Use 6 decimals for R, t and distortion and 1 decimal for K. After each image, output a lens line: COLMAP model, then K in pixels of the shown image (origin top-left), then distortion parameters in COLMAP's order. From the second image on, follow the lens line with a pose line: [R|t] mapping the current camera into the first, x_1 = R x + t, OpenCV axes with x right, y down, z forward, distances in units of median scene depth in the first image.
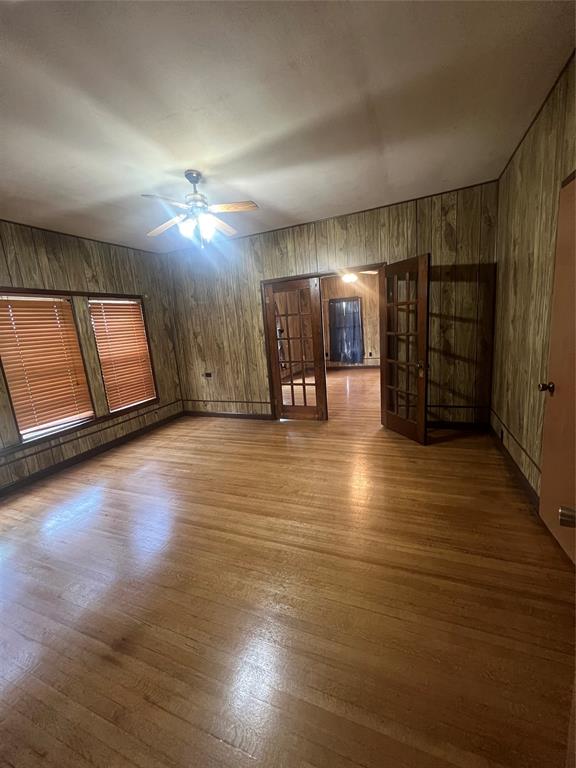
lens RADIAL K [[309.0, 0, 285.5], [0, 309.0, 383.7], [0, 0, 1]] dist [0.002463, 0.000069]
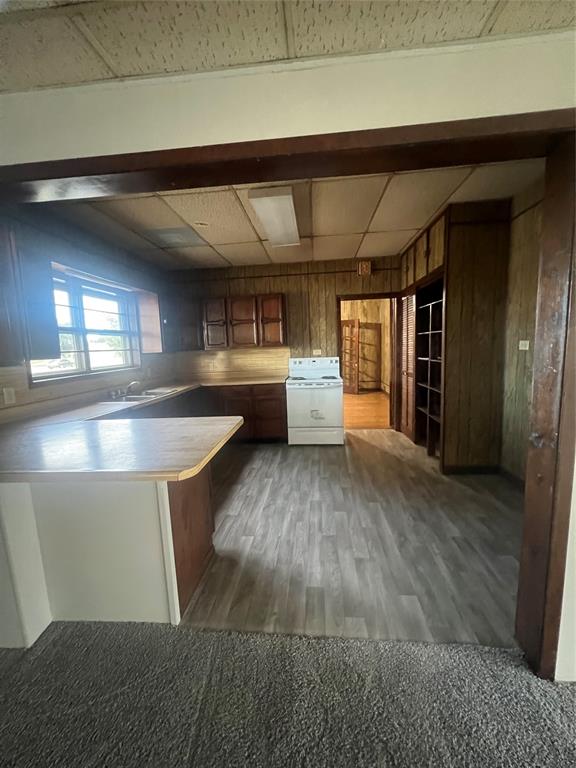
lens RADIAL K [[309.0, 0, 289.8], [0, 309.0, 385.5], [0, 0, 1]] dist [0.002463, 0.000069]
pose [[0.948579, 0.009570, 0.316397, -0.743882], [0.017822, 0.996343, -0.083567, 0.287808], [-0.316039, 0.084909, 0.944939, -1.010396]]
